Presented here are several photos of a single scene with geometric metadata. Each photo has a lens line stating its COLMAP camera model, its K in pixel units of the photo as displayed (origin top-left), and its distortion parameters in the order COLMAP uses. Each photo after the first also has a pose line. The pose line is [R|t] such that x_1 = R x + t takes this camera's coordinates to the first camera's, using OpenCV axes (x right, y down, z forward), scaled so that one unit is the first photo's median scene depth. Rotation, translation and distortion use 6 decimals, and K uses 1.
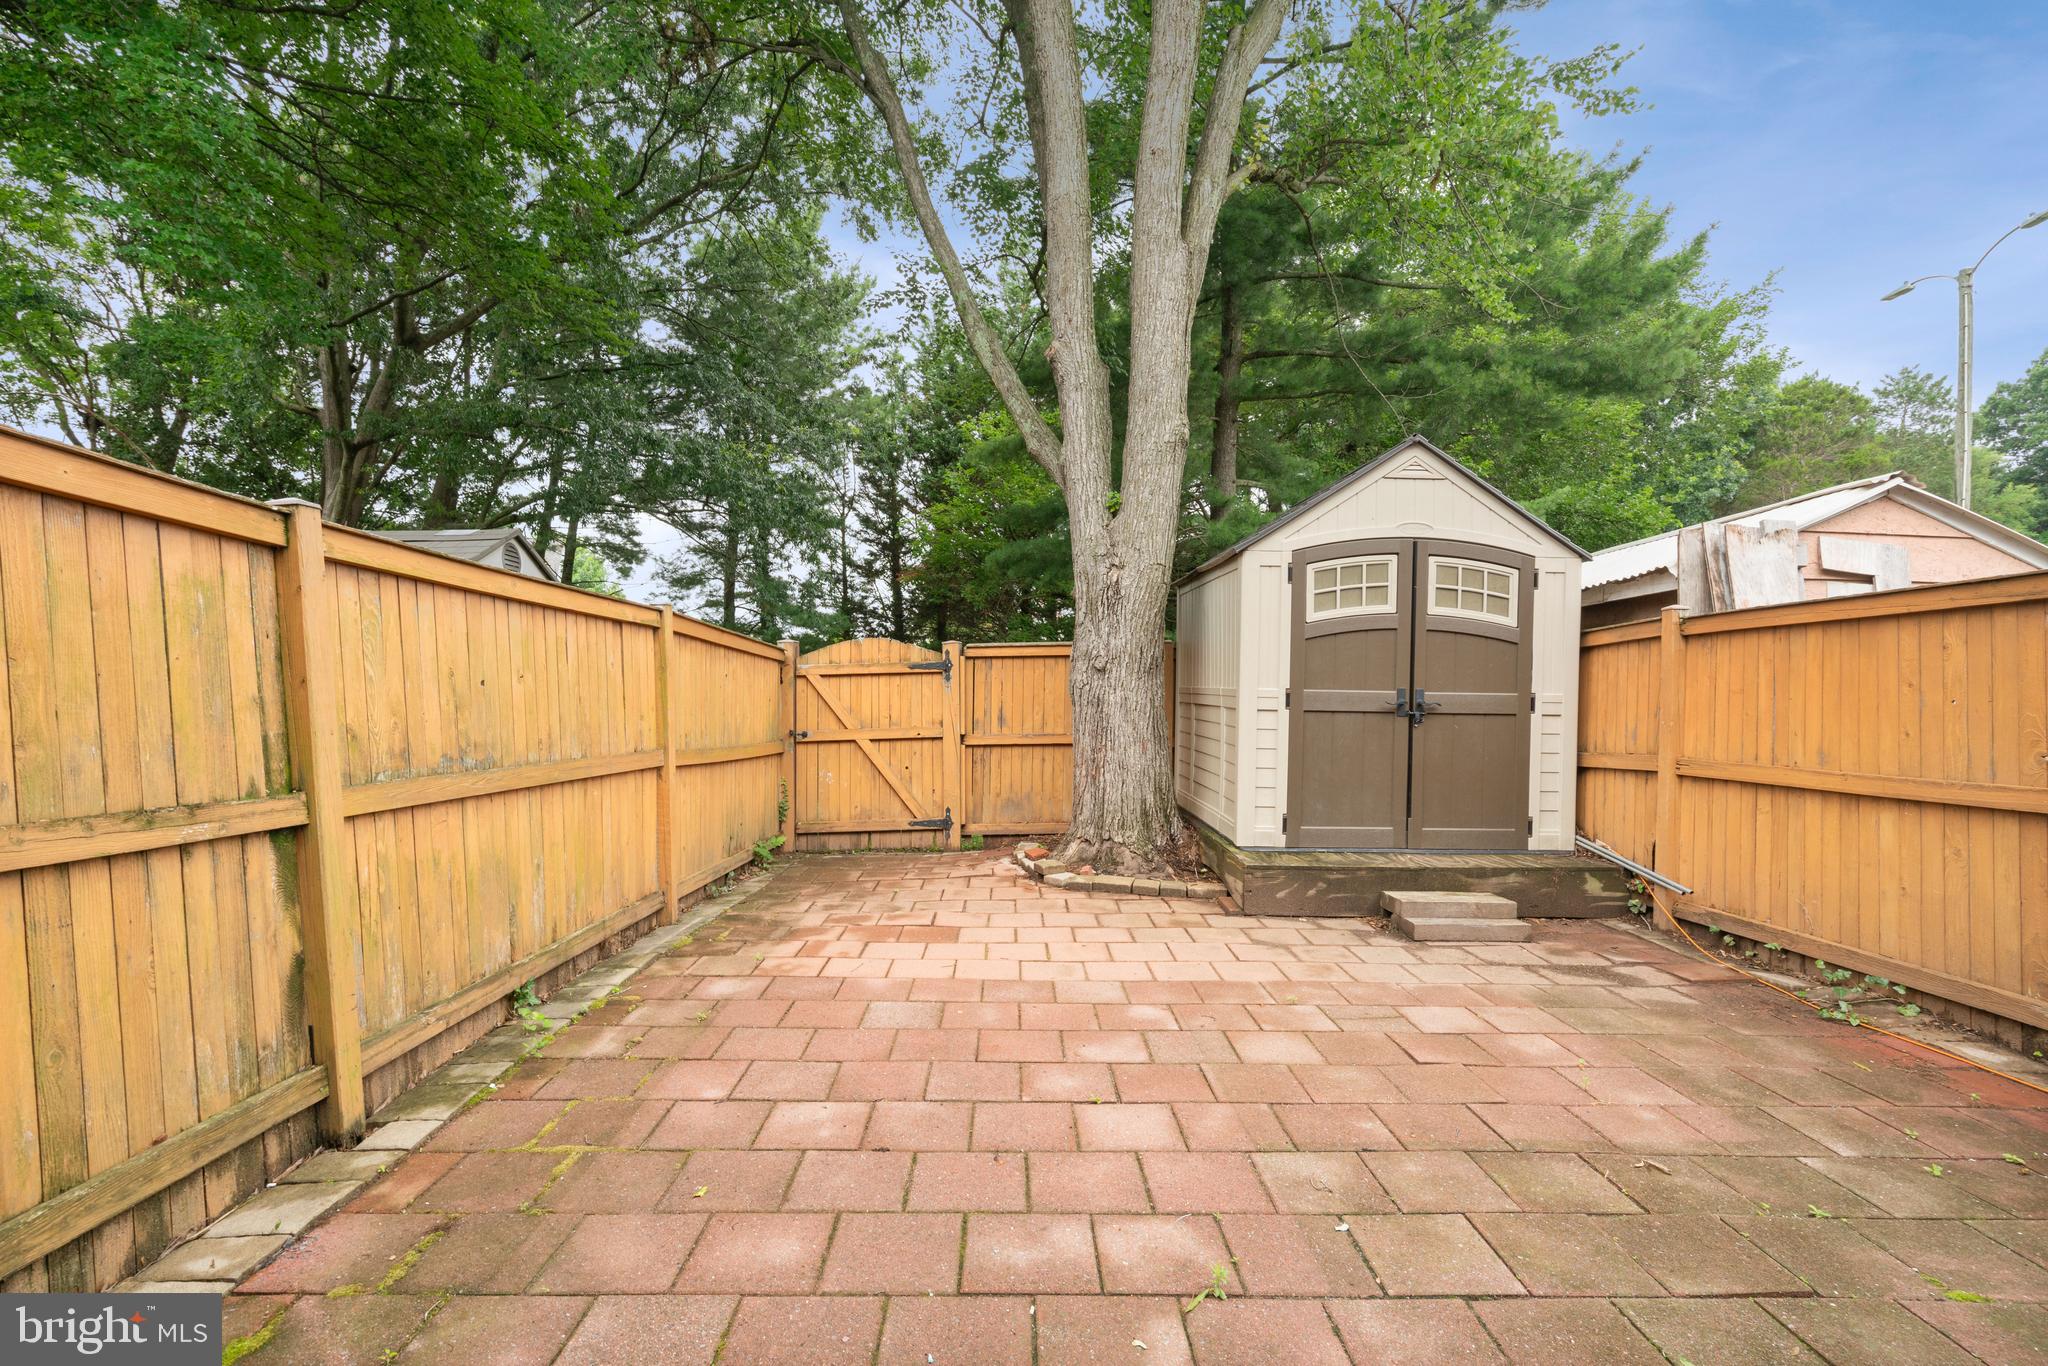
lens RADIAL K [[941.4, 0, 1014.6], [0, 941.4, 690.4], [0, 0, 1]] dist [-0.003515, -0.000714]
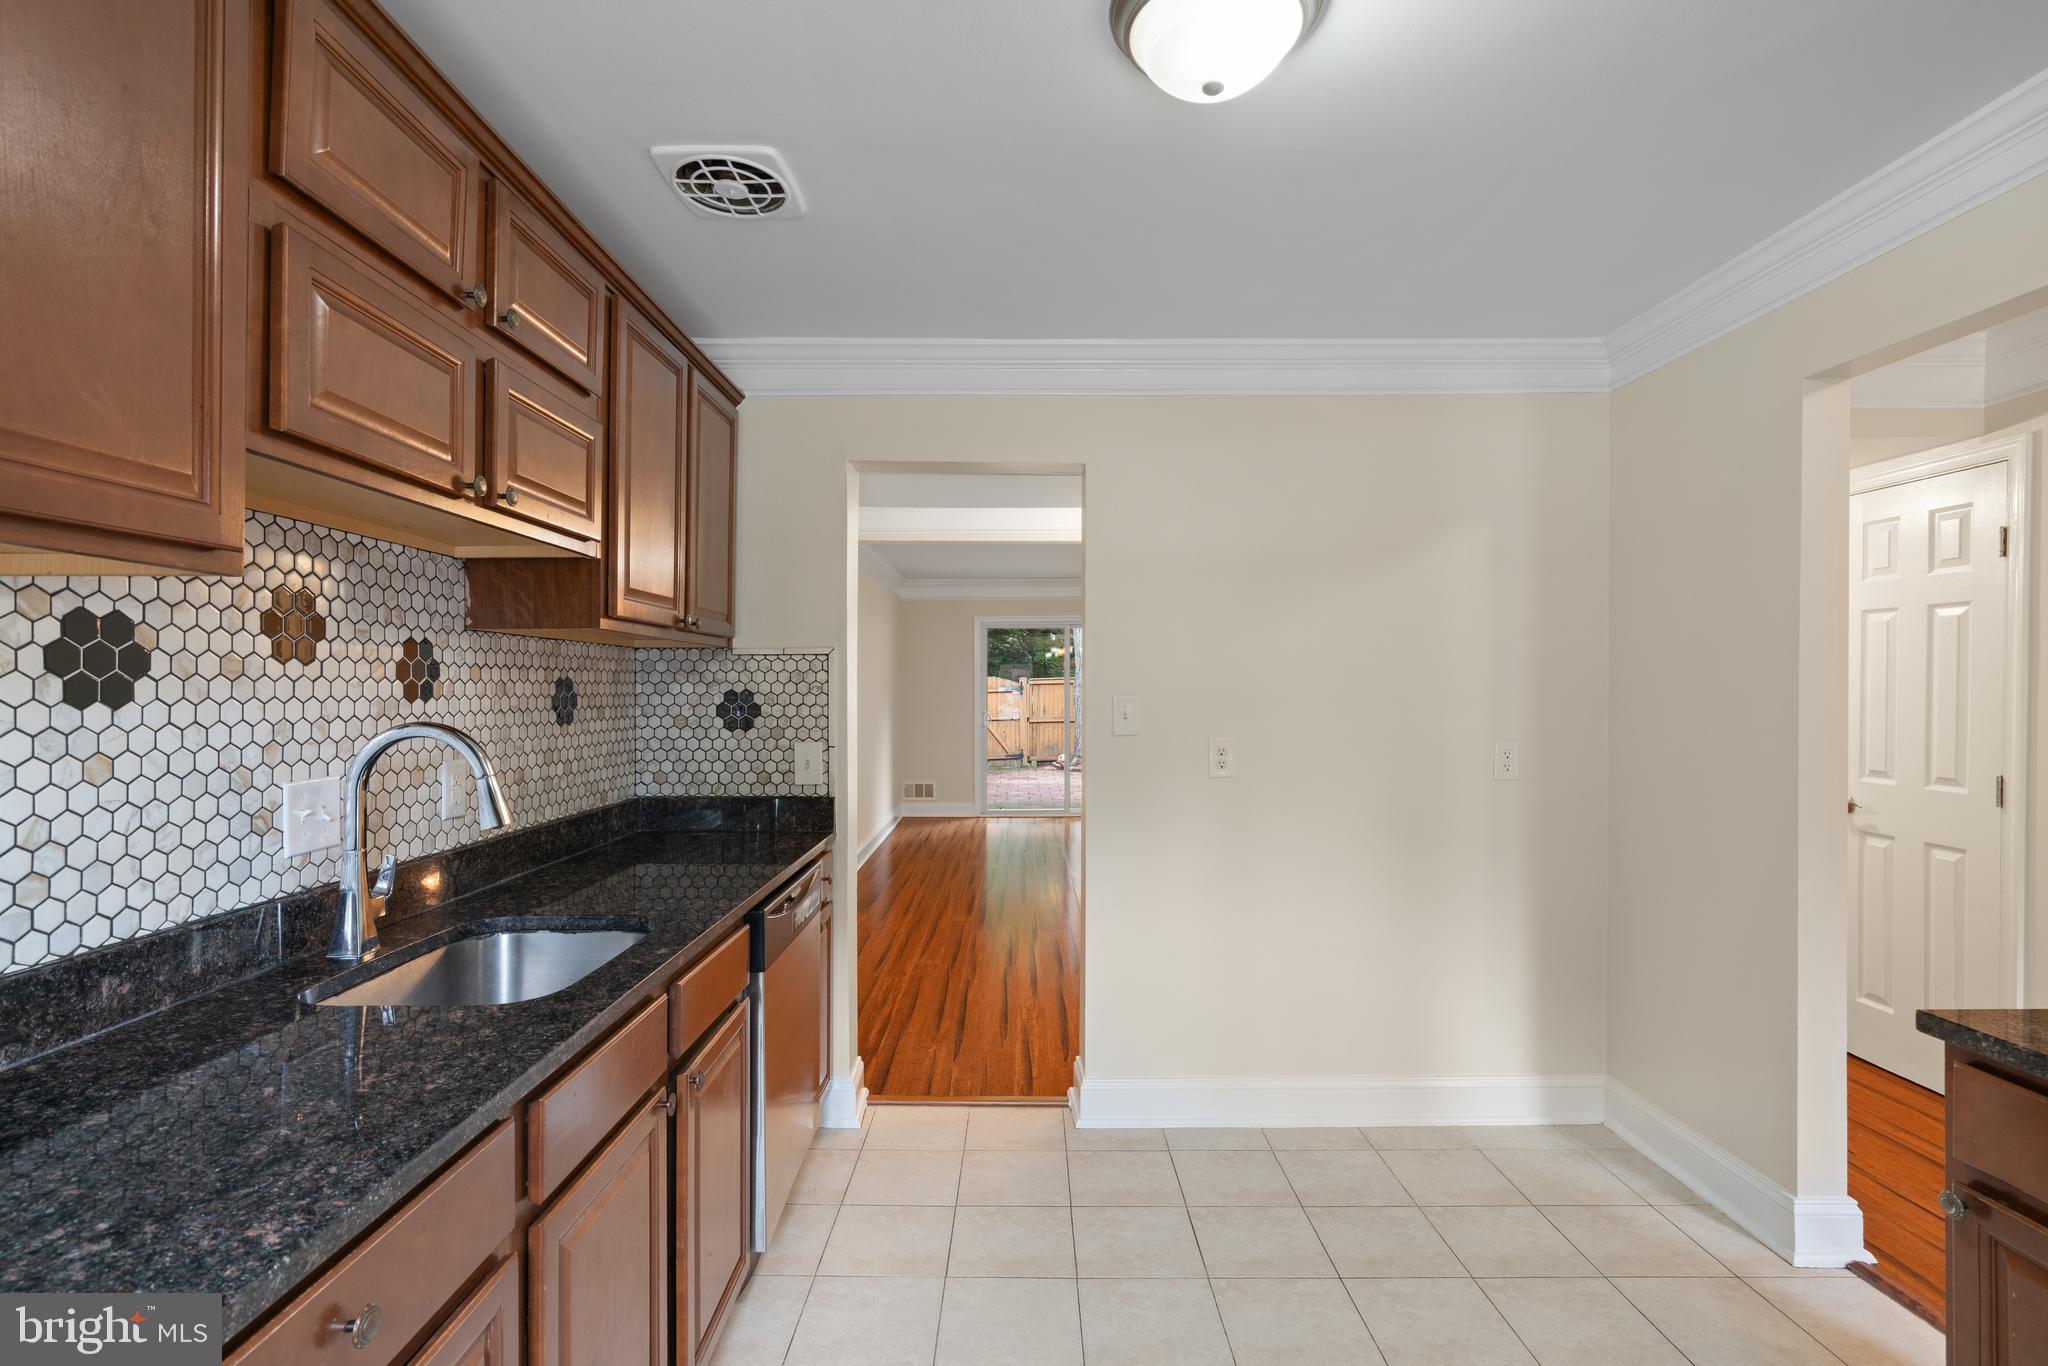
lens RADIAL K [[941.4, 0, 1014.6], [0, 941.4, 690.4], [0, 0, 1]] dist [-0.003515, -0.000714]
pose [[0.999888, -0.010715, -0.010449, -0.173573], [0.010753, 0.999936, 0.003647, -0.078480], [0.010410, -0.003759, 0.999939, -3.633998]]
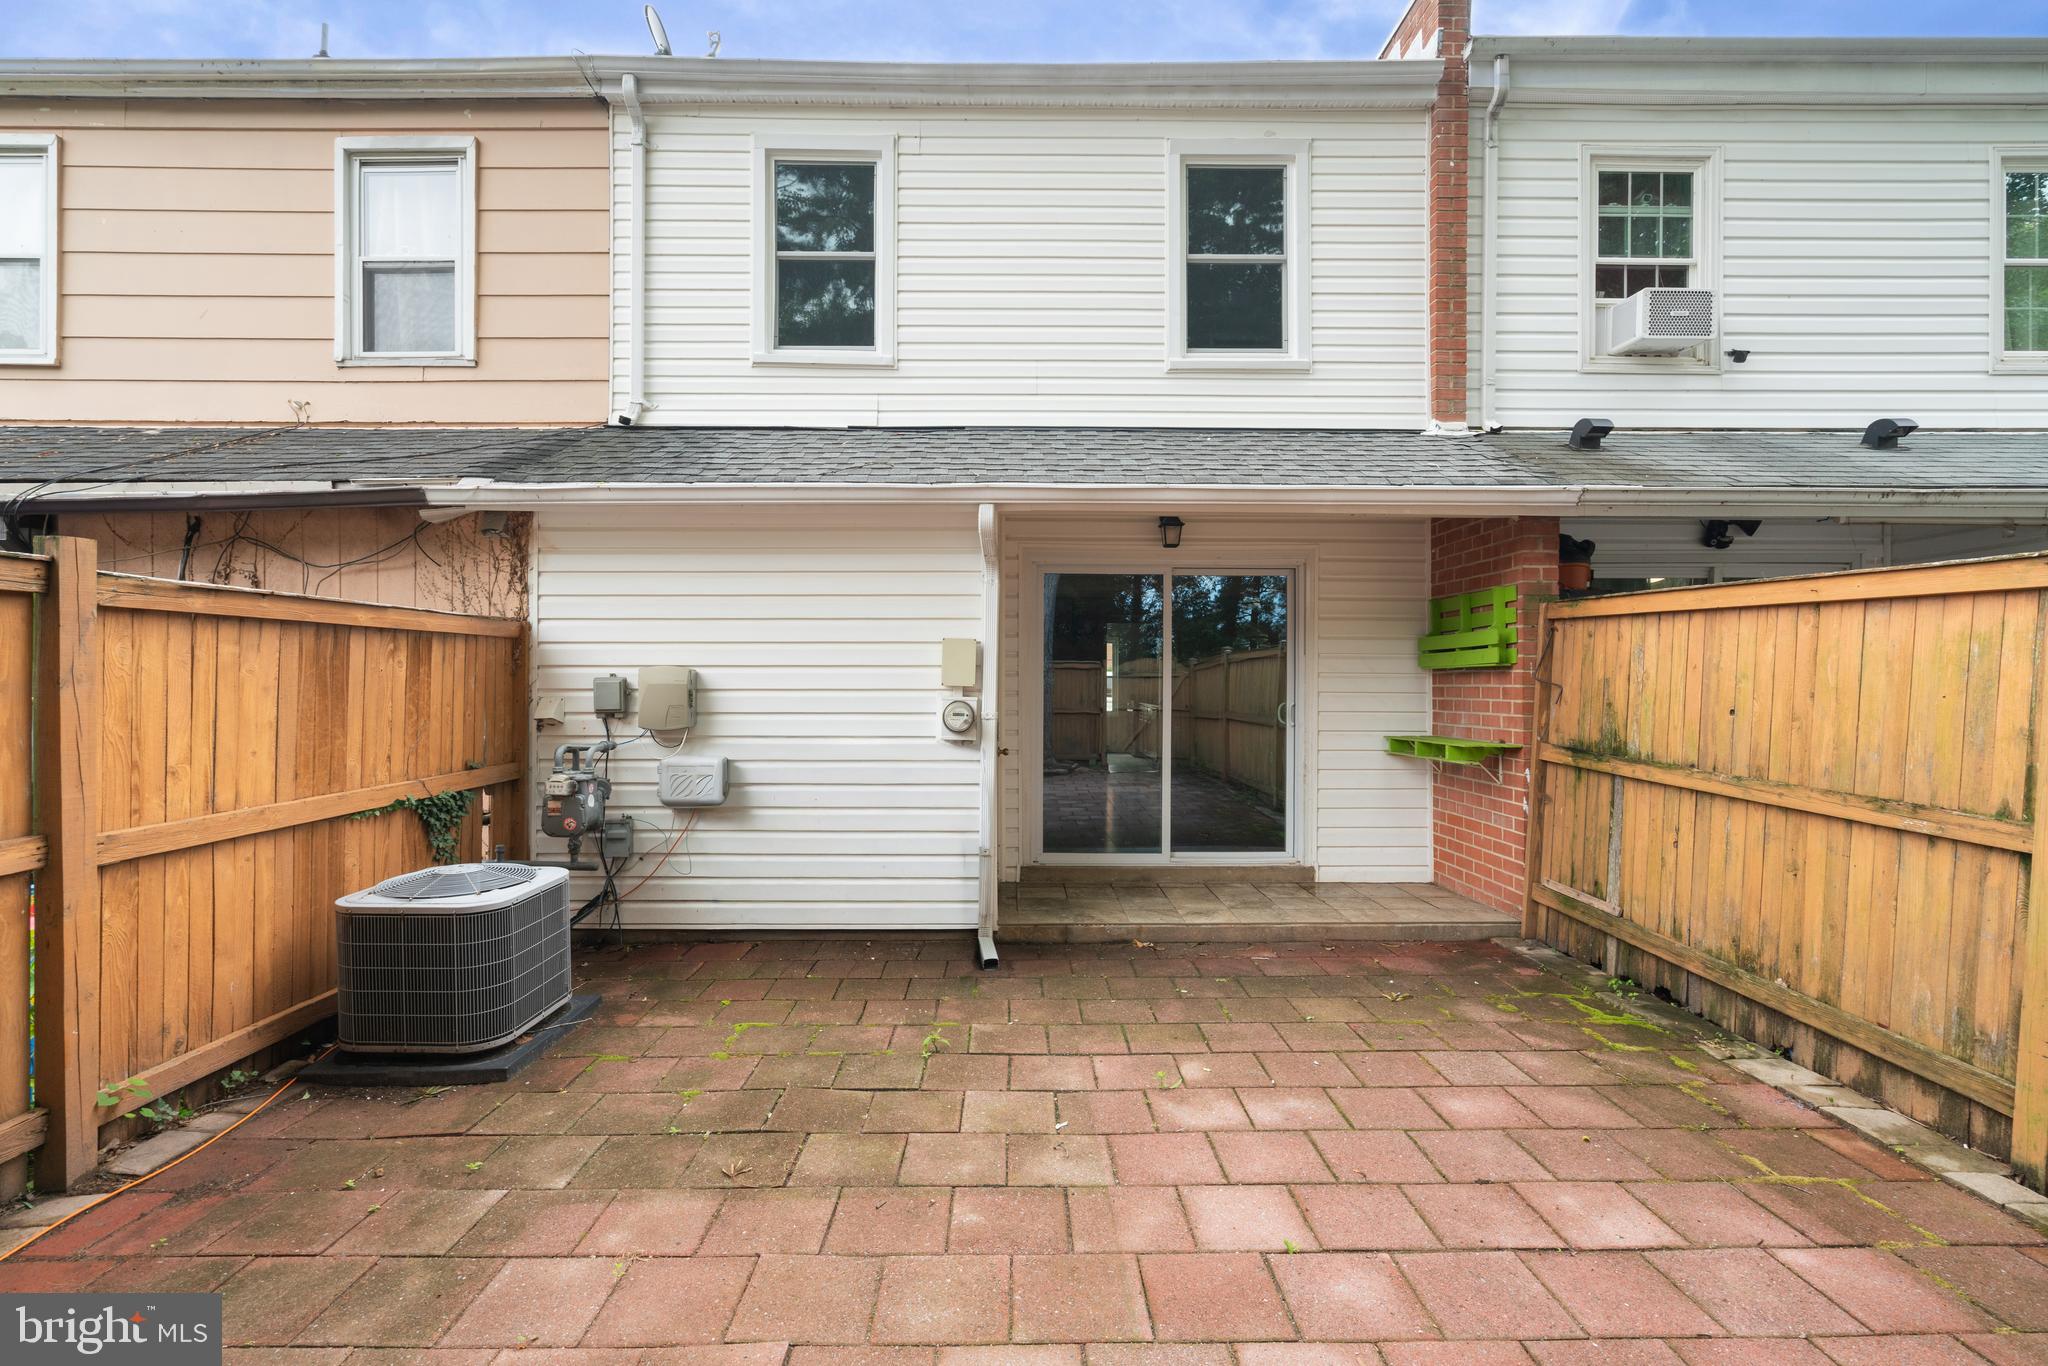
lens RADIAL K [[919.0, 0, 1016.0], [0, 919.0, 688.4], [0, 0, 1]] dist [-0.005418, 0.000916]
pose [[-0.999911, -0.005687, 0.012106, 0.325357], [-0.005650, 0.999979, 0.003086, -0.033804], [-0.012124, 0.003017, -0.999922, 1.854086]]
